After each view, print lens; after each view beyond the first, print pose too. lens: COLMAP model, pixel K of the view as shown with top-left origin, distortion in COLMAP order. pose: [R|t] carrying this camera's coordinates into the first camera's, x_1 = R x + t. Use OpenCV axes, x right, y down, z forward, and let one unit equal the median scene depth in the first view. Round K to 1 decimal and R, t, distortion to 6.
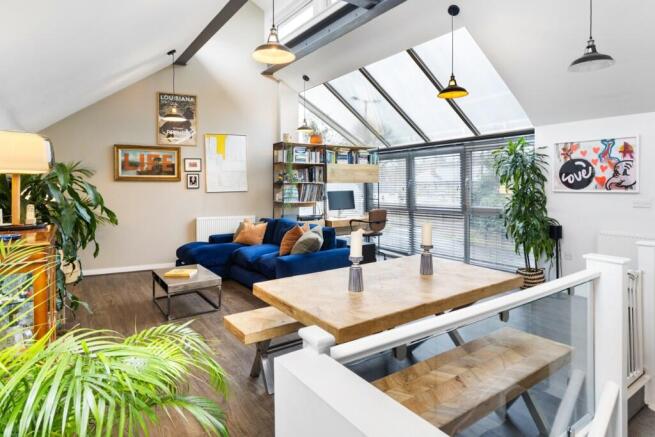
lens RADIAL K [[374.0, 0, 327.7], [0, 374.0, 185.8], [0, 0, 1]] dist [0.002658, 0.000303]
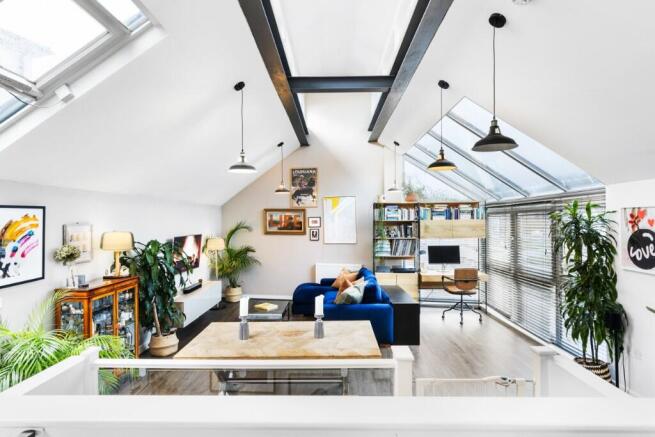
lens RADIAL K [[362.6, 0, 327.5], [0, 362.6, 218.5], [0, 0, 1]] dist [0.003416, 0.000501]
pose [[0.811081, -0.001330, -0.584933, 0.419670], [-0.000789, 0.999994, -0.003368, -0.066282], [0.584934, 0.003193, 0.811075, 0.015150]]
